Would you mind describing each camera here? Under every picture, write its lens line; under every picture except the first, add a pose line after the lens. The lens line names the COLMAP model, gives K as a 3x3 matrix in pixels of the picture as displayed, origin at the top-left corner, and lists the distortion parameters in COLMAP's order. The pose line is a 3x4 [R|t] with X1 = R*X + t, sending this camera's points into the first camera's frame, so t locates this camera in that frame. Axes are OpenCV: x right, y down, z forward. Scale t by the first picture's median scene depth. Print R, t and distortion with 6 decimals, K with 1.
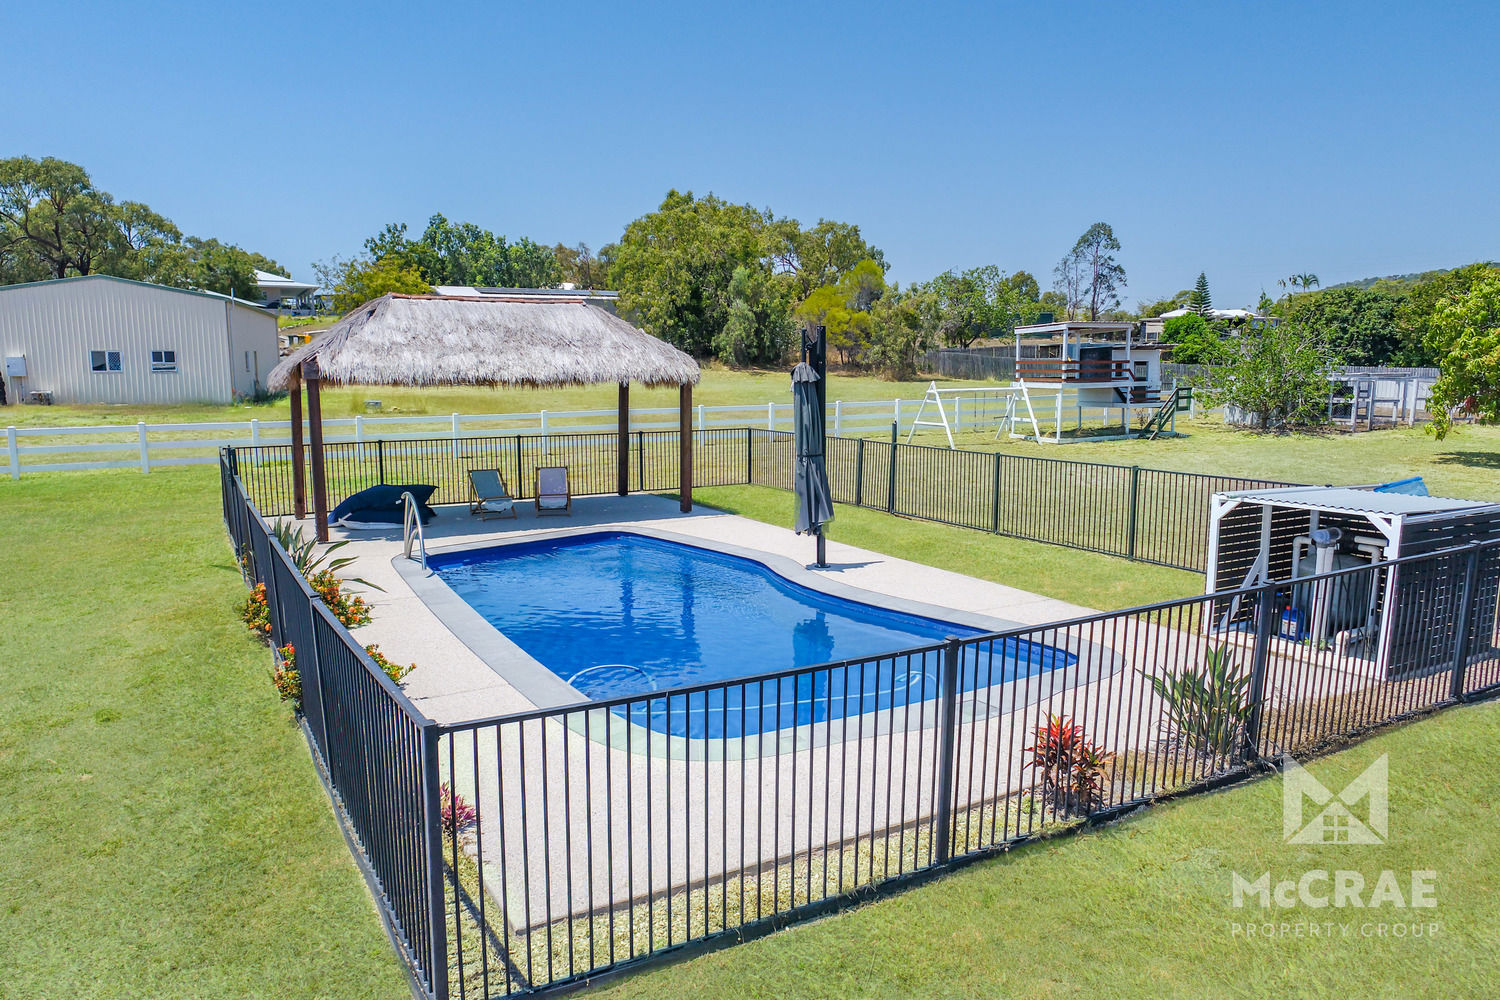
lens RADIAL K [[1010.5, 0, 758.3], [0, 1010.5, 502.4], [0, 0, 1]] dist [-0.011025, 0.022293]
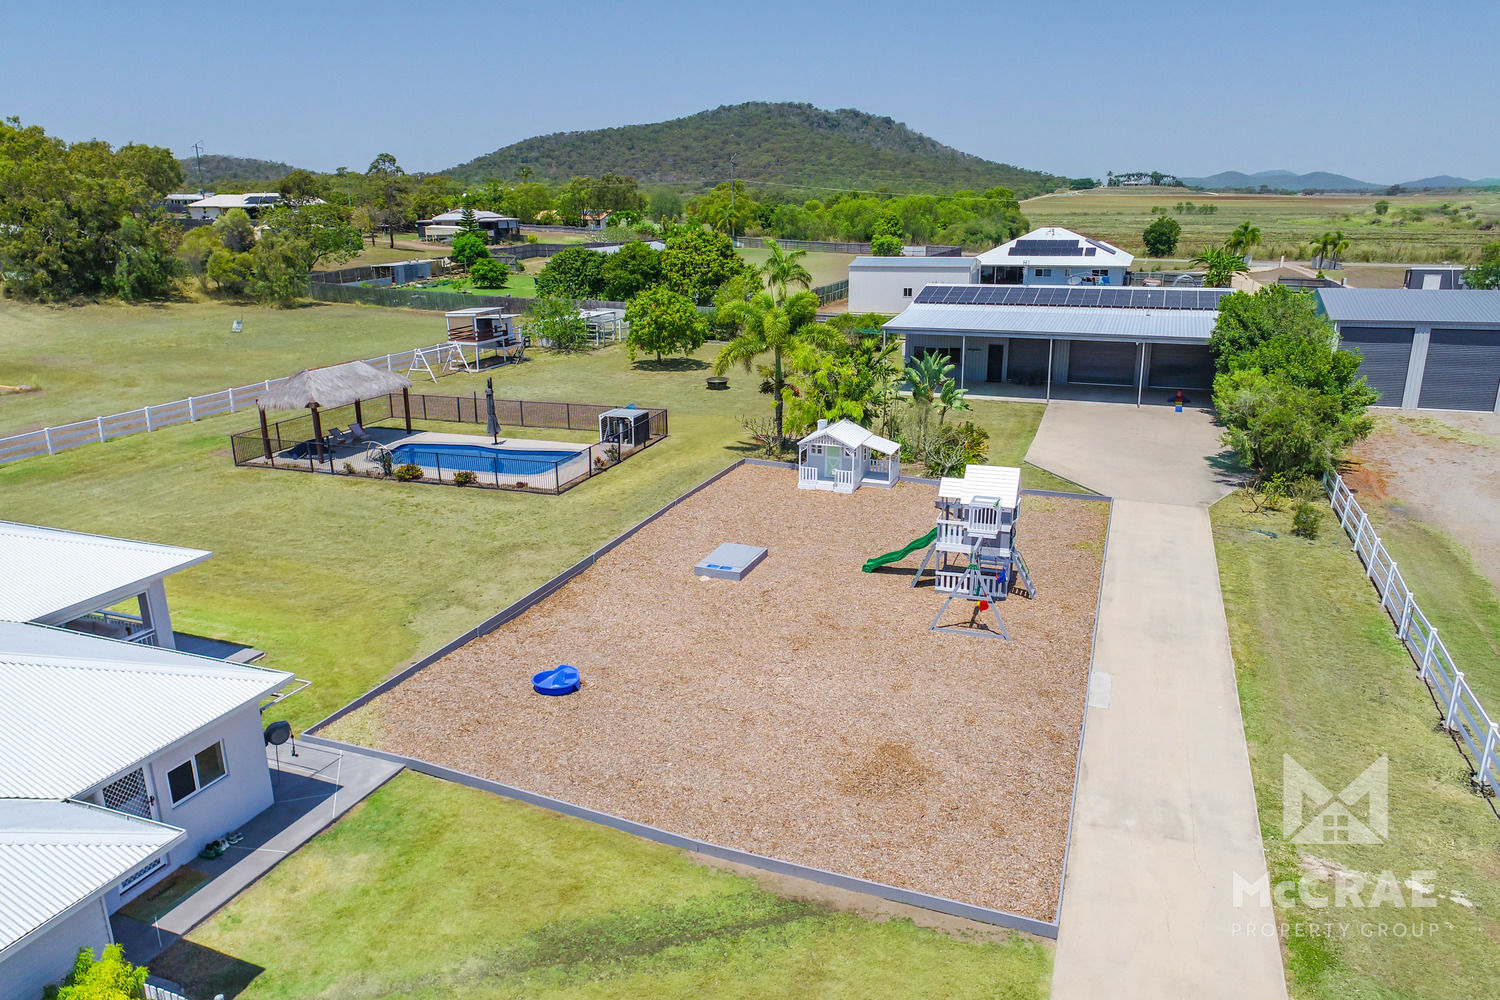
lens RADIAL K [[1010.5, 0, 752.2], [0, 1010.5, 526.9], [0, 0, 1]] dist [-0.011025, 0.022293]
pose [[0.754843, -0.204817, 0.623107, -1.529440], [0.094006, 0.973970, 0.206266, -0.301561], [-0.649134, -0.097122, 0.754449, -2.295491]]
